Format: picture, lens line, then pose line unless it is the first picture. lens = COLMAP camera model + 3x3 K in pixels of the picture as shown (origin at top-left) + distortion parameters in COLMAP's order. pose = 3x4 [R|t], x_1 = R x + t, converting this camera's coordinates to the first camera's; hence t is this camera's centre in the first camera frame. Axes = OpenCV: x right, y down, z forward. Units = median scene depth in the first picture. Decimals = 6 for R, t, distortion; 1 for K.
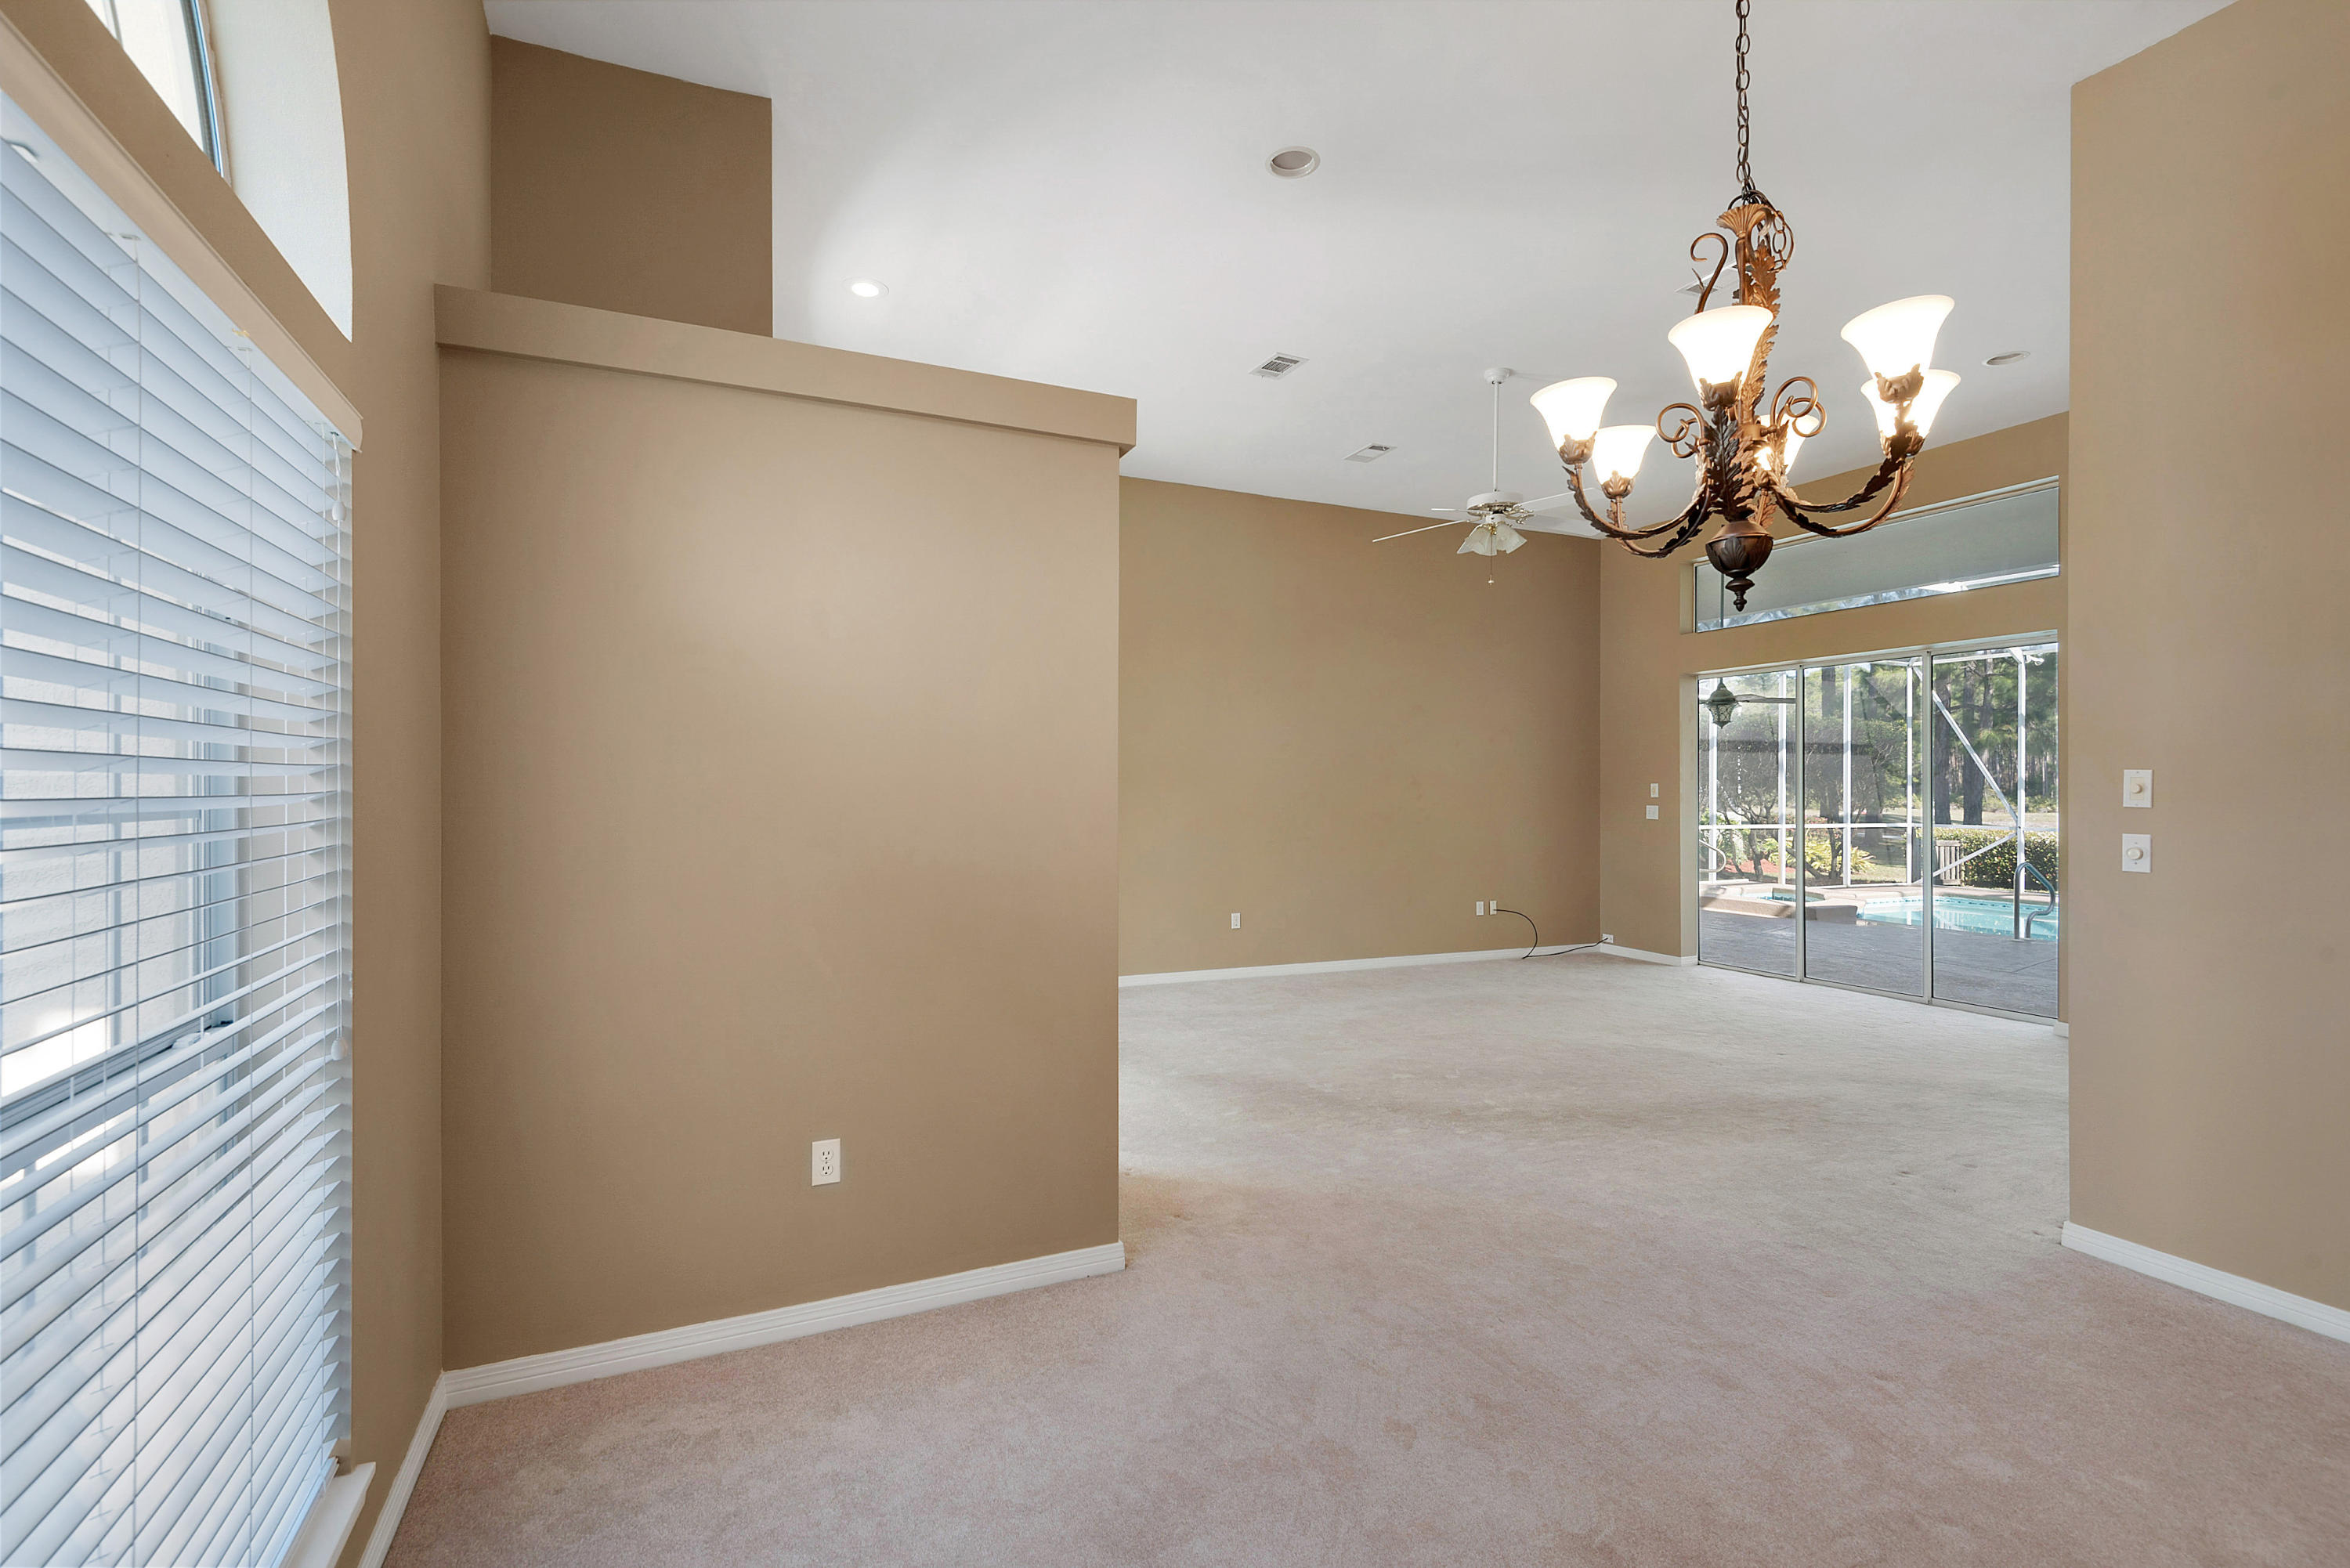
lens RADIAL K [[1065.9, 0, 1171.9], [0, 1065.9, 787.2], [0, 0, 1]] dist [0.015823, -0.008870]
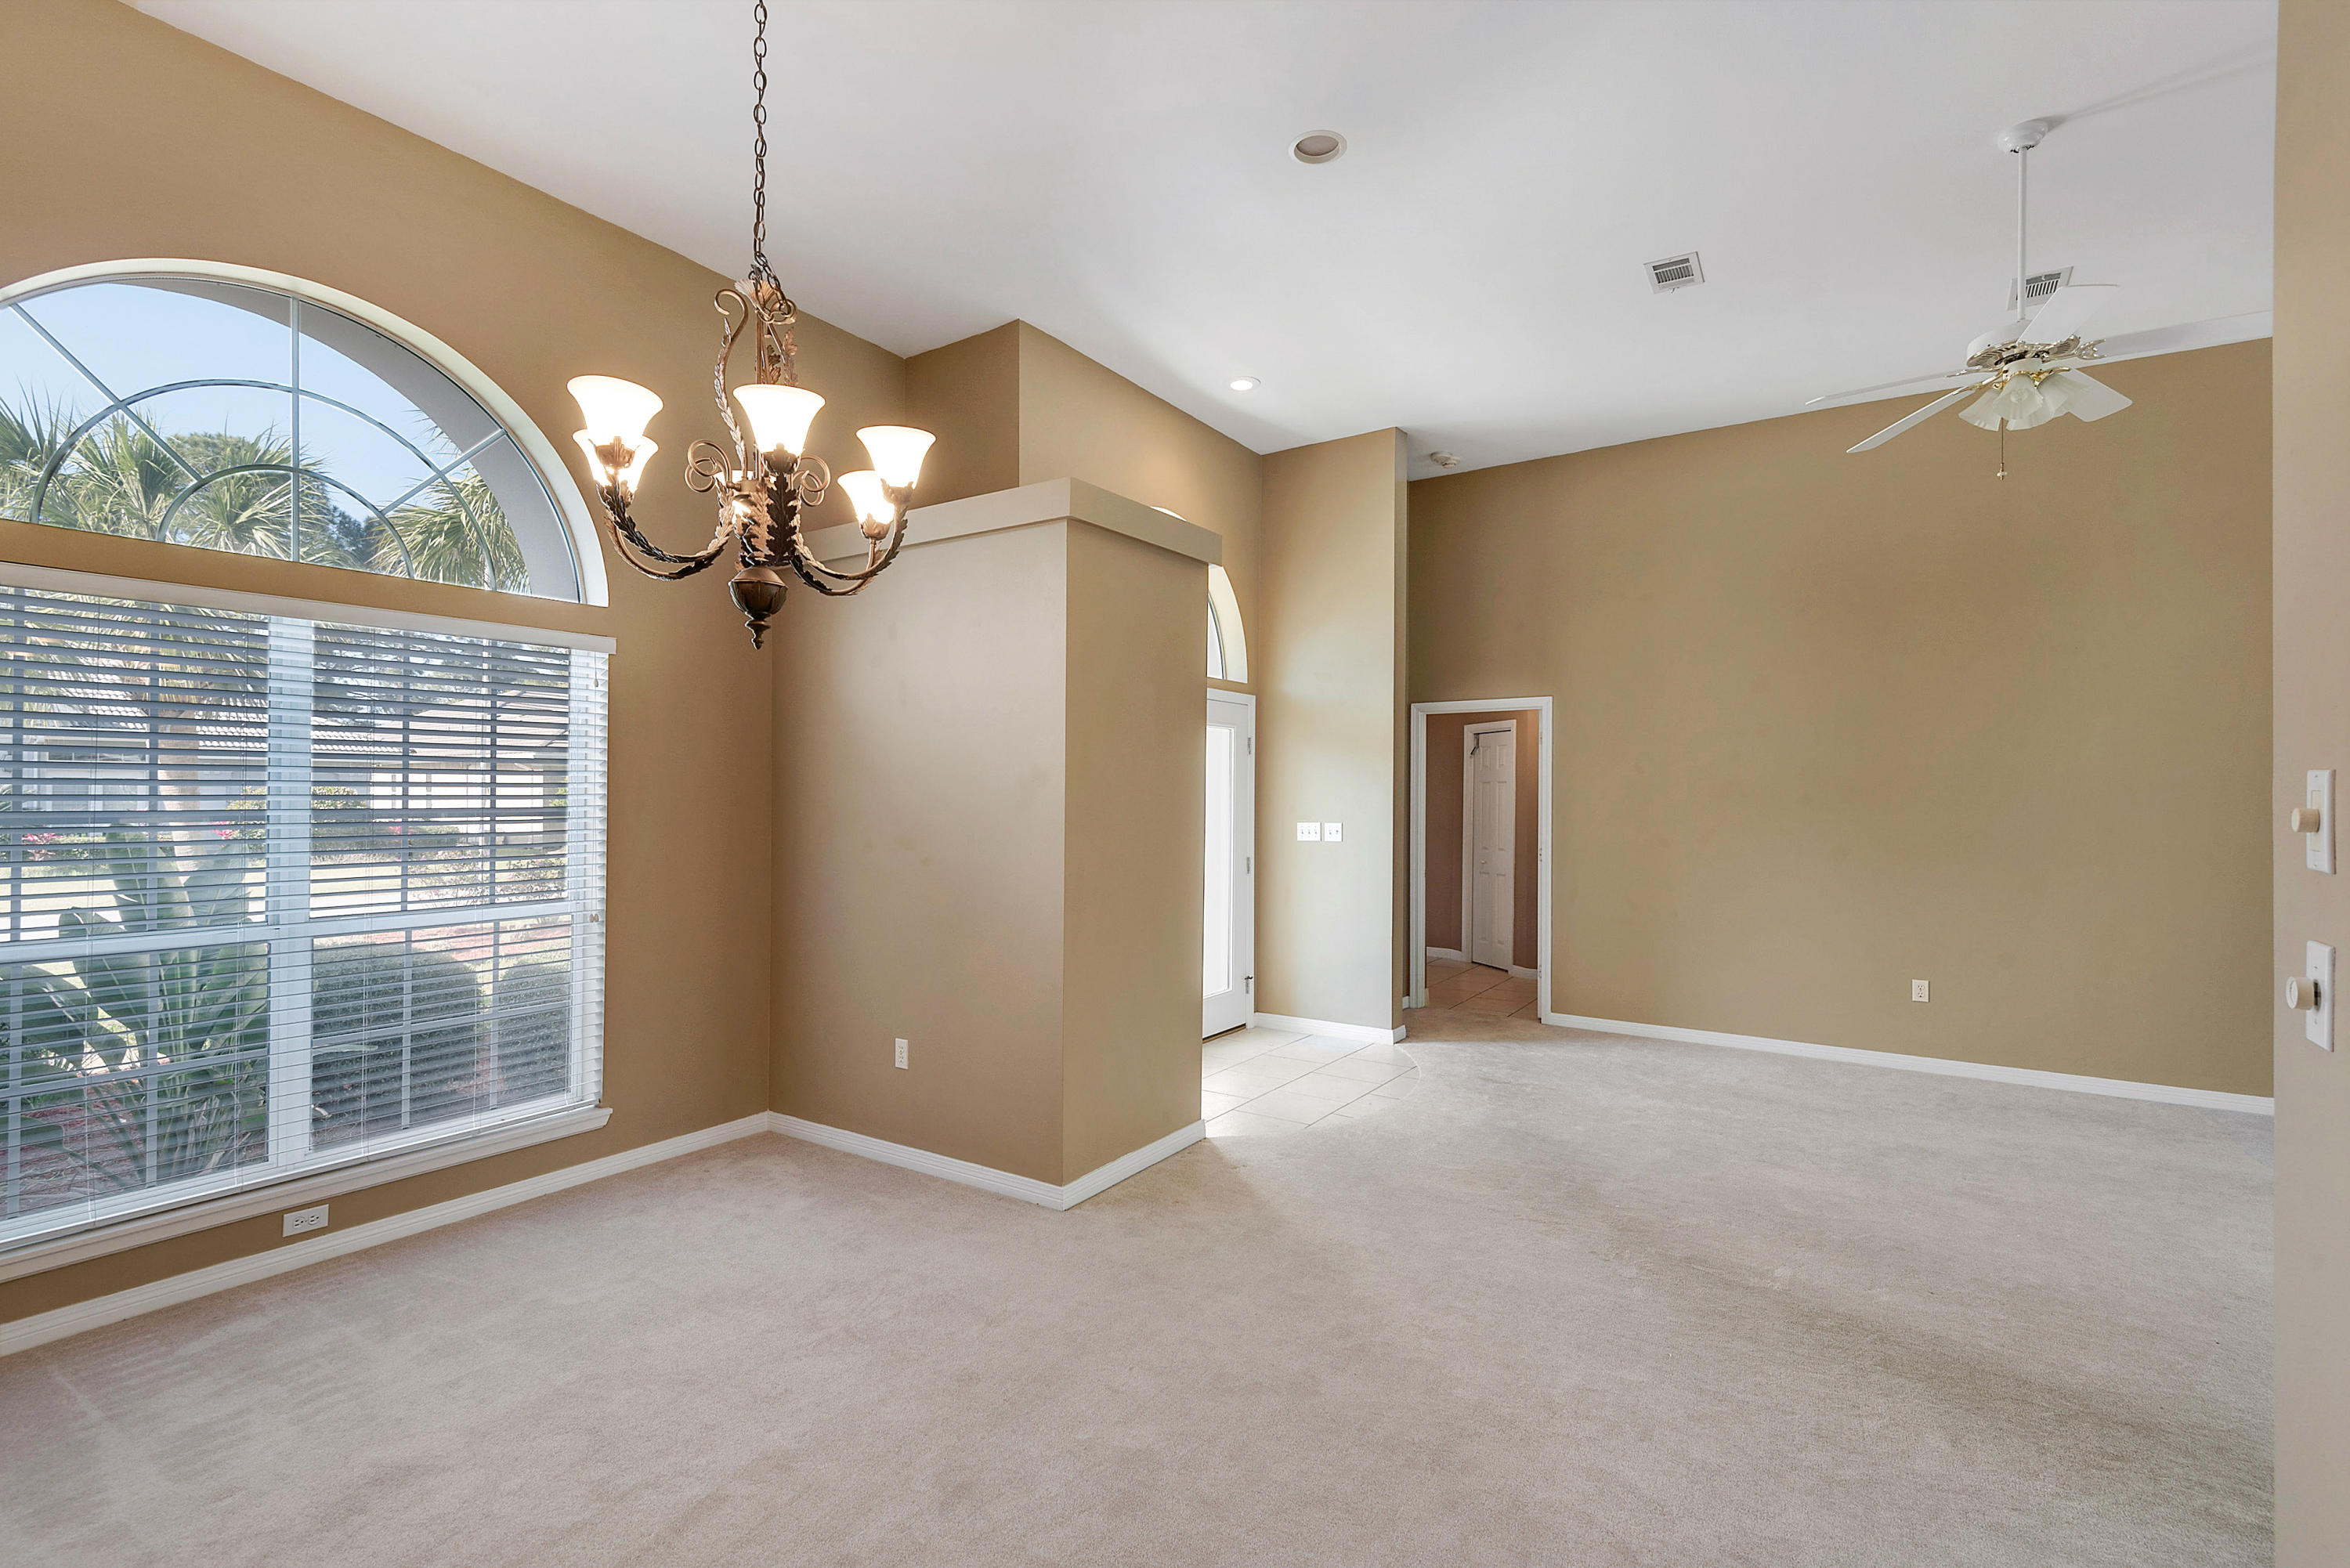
lens RADIAL K [[1065.9, 0, 1174.6], [0, 1065.9, 791.1], [0, 0, 1]] dist [0.015823, -0.008870]
pose [[0.524414, -0.005330, -0.851447, 1.131507], [-0.001573, 0.999973, -0.007228, -0.007596], [0.851462, 0.005130, 0.524391, 0.528070]]
